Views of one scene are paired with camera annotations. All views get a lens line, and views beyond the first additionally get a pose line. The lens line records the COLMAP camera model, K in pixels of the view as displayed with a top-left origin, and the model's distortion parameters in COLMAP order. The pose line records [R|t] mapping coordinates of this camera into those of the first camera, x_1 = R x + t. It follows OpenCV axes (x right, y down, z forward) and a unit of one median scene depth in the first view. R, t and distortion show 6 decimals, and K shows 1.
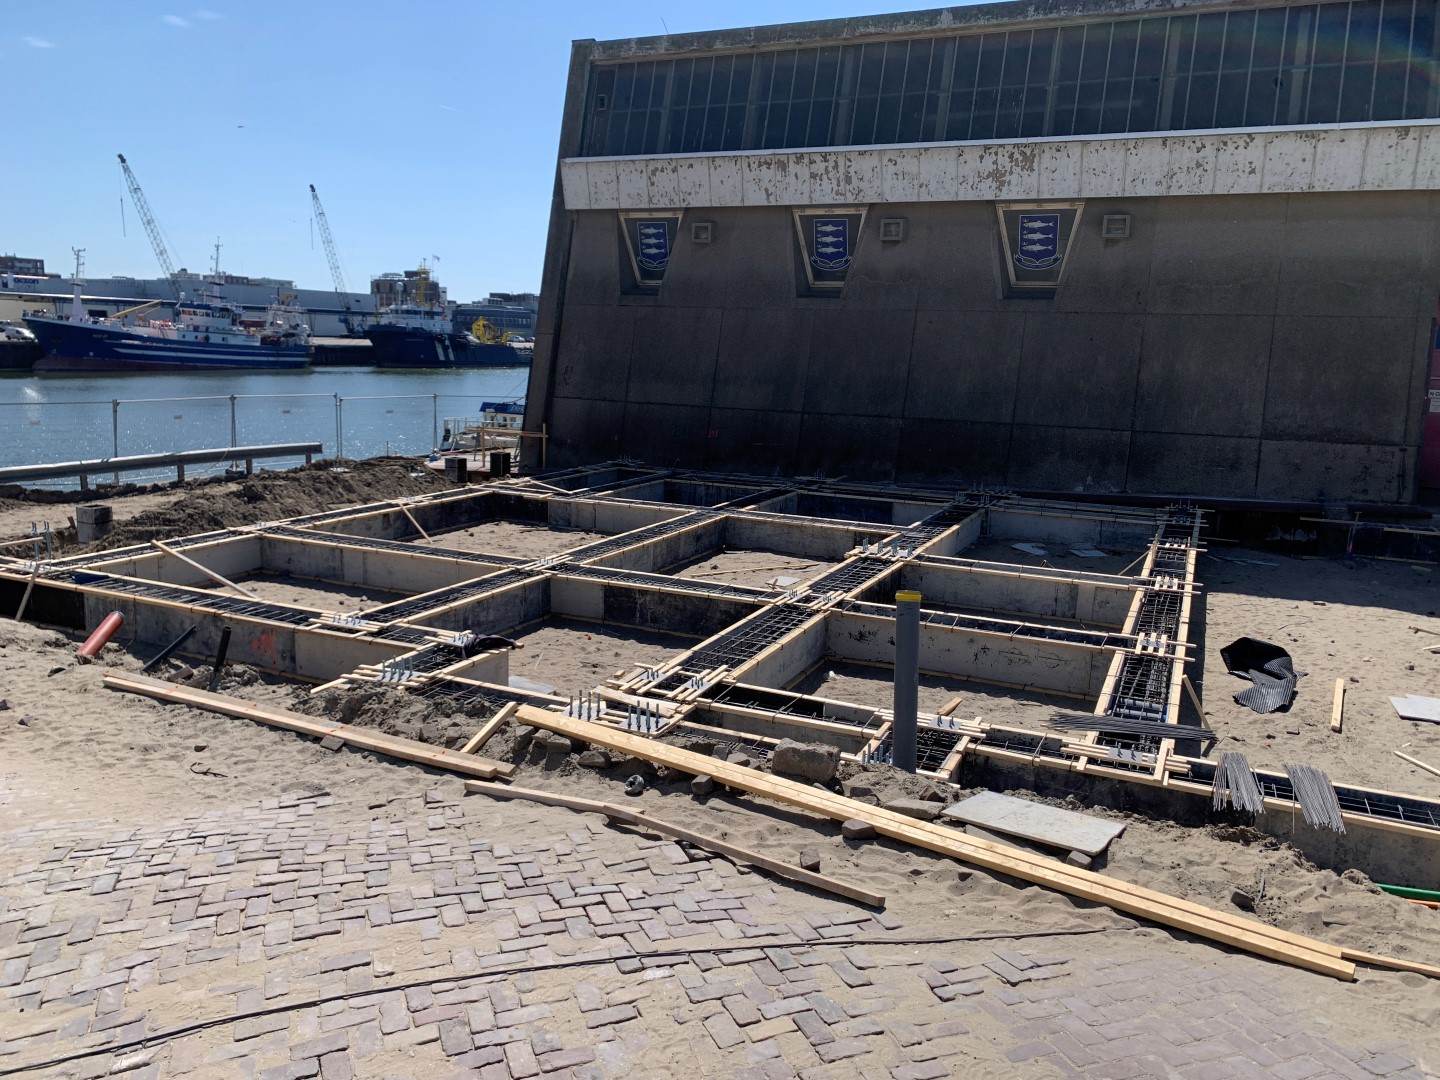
lens RADIAL K [[1085.1, 0, 720.0], [0, 1085.1, 540.0], [0, 0, 1]] dist [0.007937, 0.003823]
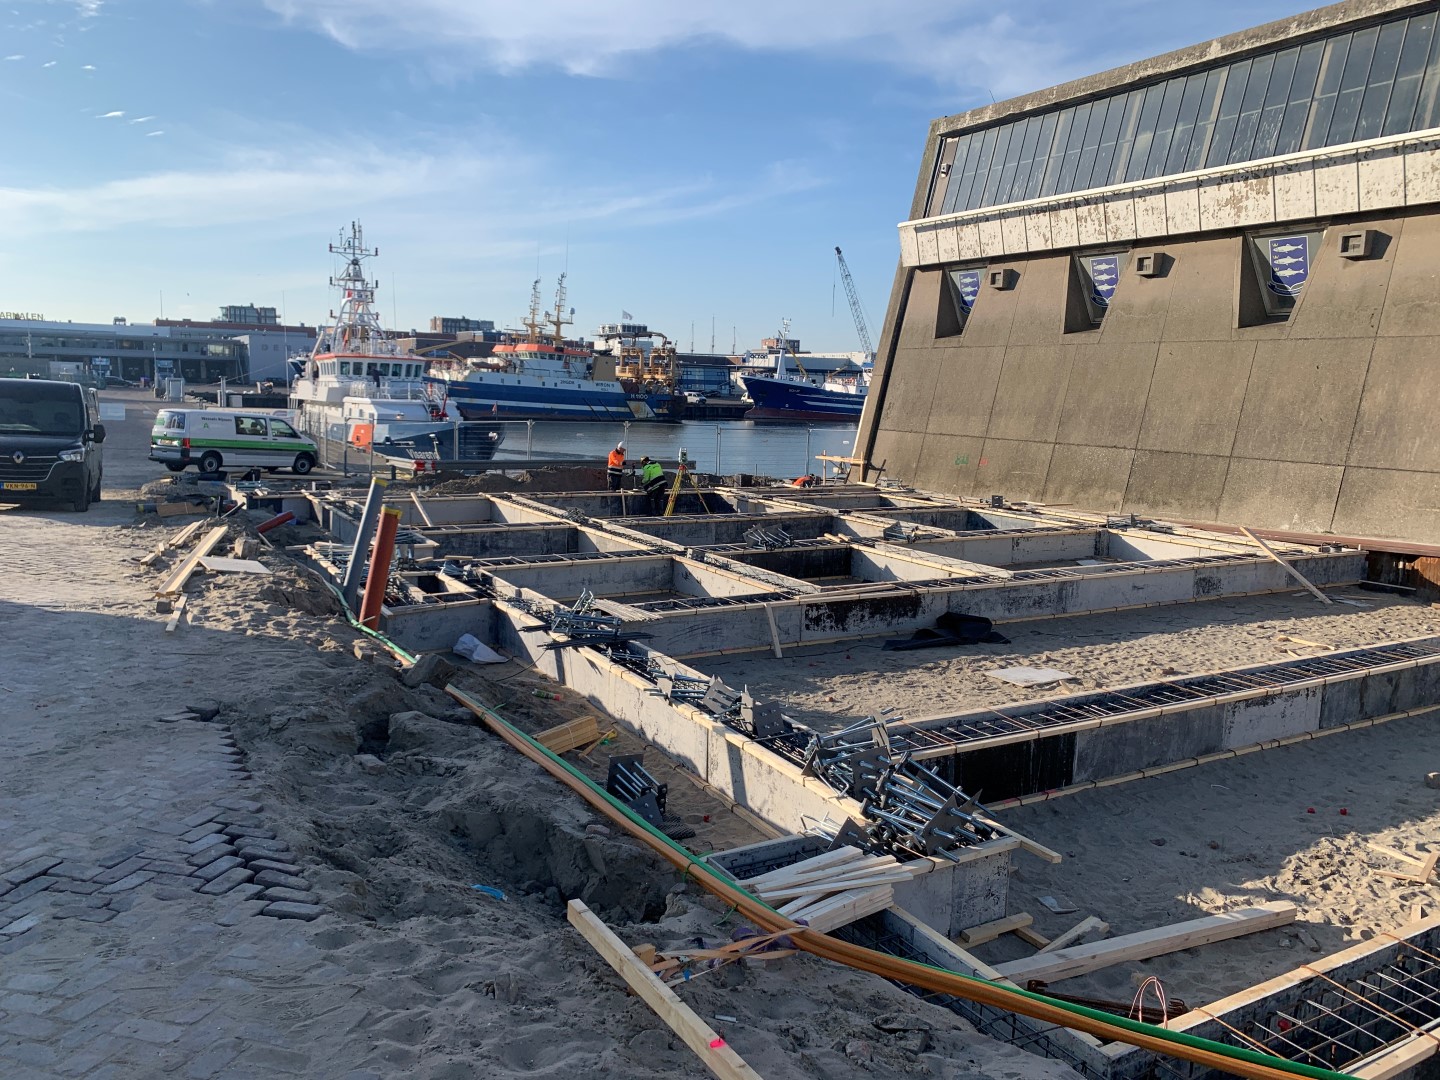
lens RADIAL K [[1085.1, 0, 720.0], [0, 1085.1, 540.0], [0, 0, 1]] dist [0.007937, 0.003823]
pose [[0.806032, 0.065726, -0.588212, 0.463985], [-0.084841, 0.996382, -0.004923, 0.009815], [0.585760, 0.053872, 0.808692, -0.040320]]
